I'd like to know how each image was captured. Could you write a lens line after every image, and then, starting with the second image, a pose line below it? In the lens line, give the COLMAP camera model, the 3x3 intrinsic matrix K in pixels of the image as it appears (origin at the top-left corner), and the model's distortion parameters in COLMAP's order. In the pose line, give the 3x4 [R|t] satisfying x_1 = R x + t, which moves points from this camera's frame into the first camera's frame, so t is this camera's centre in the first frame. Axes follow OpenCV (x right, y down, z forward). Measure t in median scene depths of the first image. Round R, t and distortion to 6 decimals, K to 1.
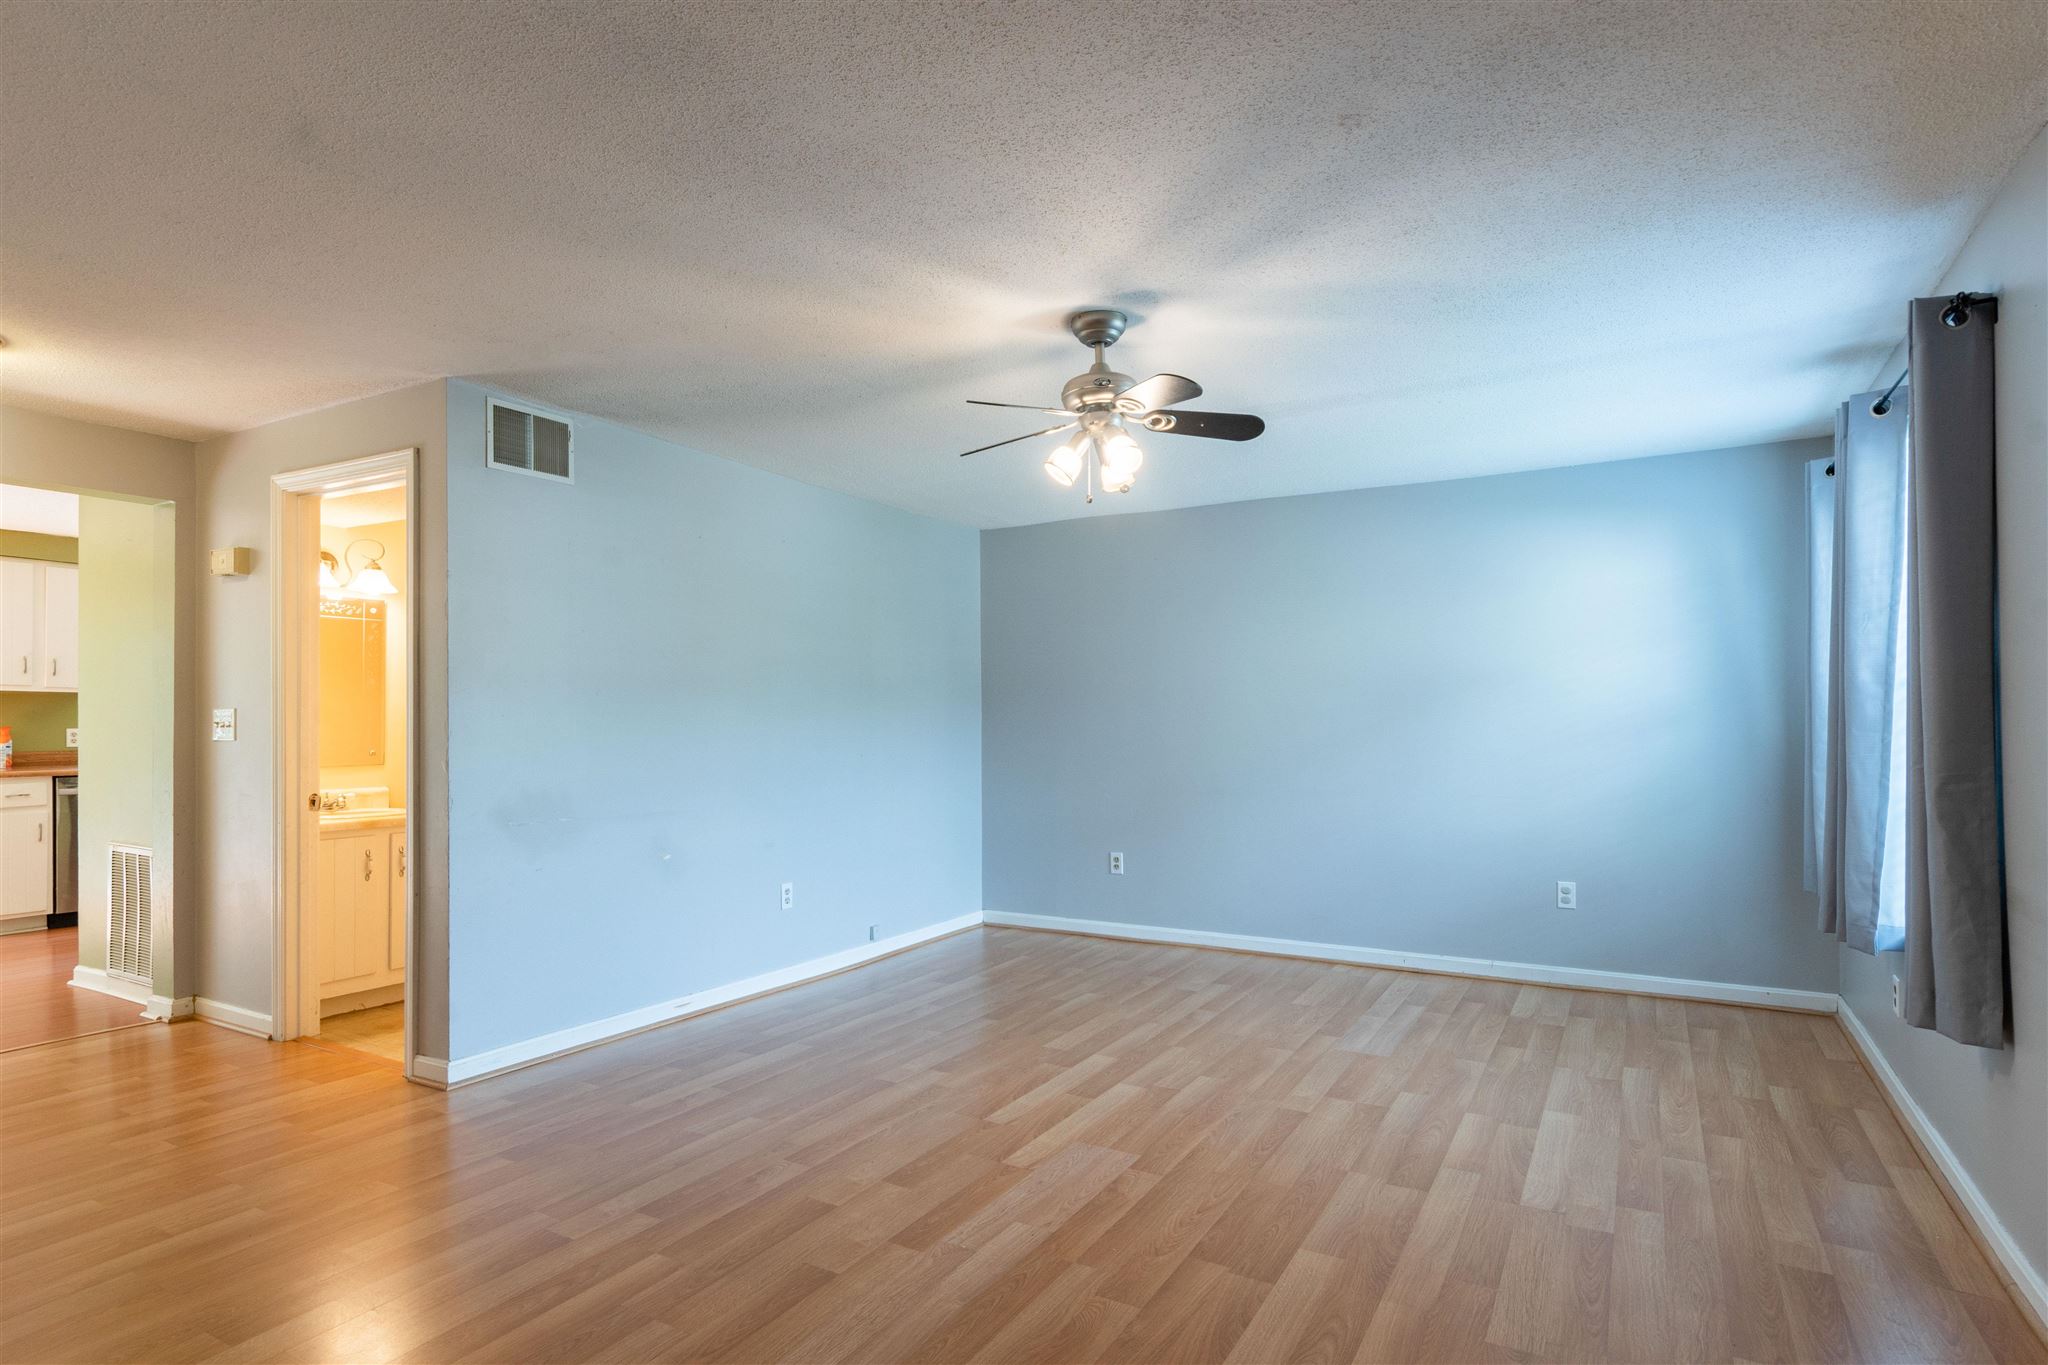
lens RADIAL K [[1074.7, 0, 1031.3], [0, 1074.7, 695.9], [0, 0, 1]] dist [0.003348, -0.000523]
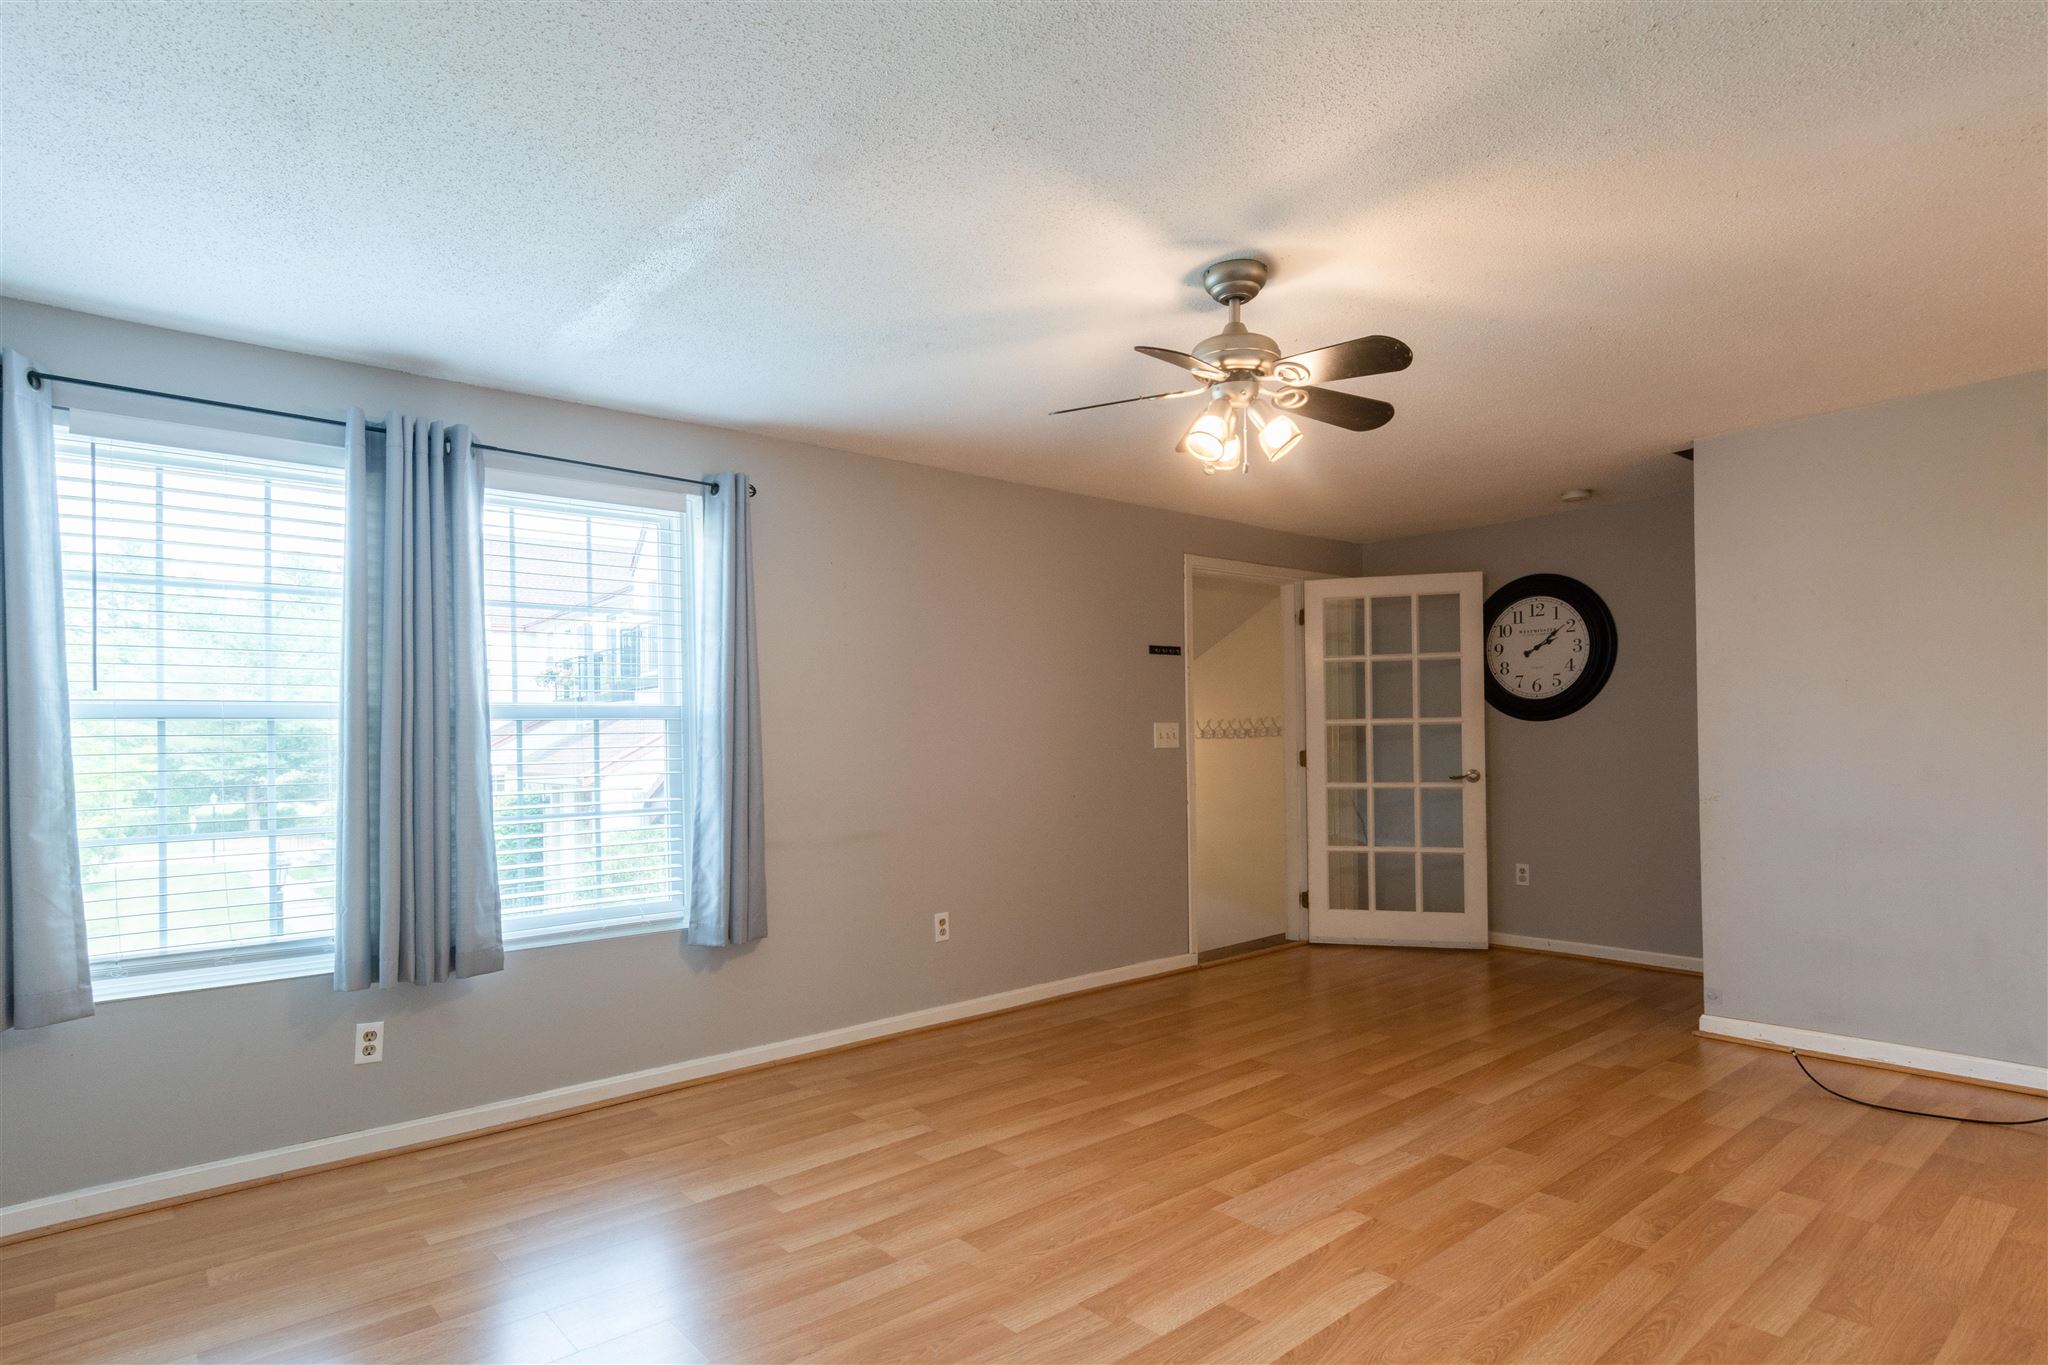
lens RADIAL K [[1035.6, 0, 1030.0], [0, 1035.6, 730.8], [0, 0, 1]] dist [0.001922, -0.000156]
pose [[-0.935982, 0.019658, 0.351500, -0.072065], [0.010833, 0.999575, -0.027055, 0.043572], [-0.351882, -0.021515, -0.935797, 1.910287]]
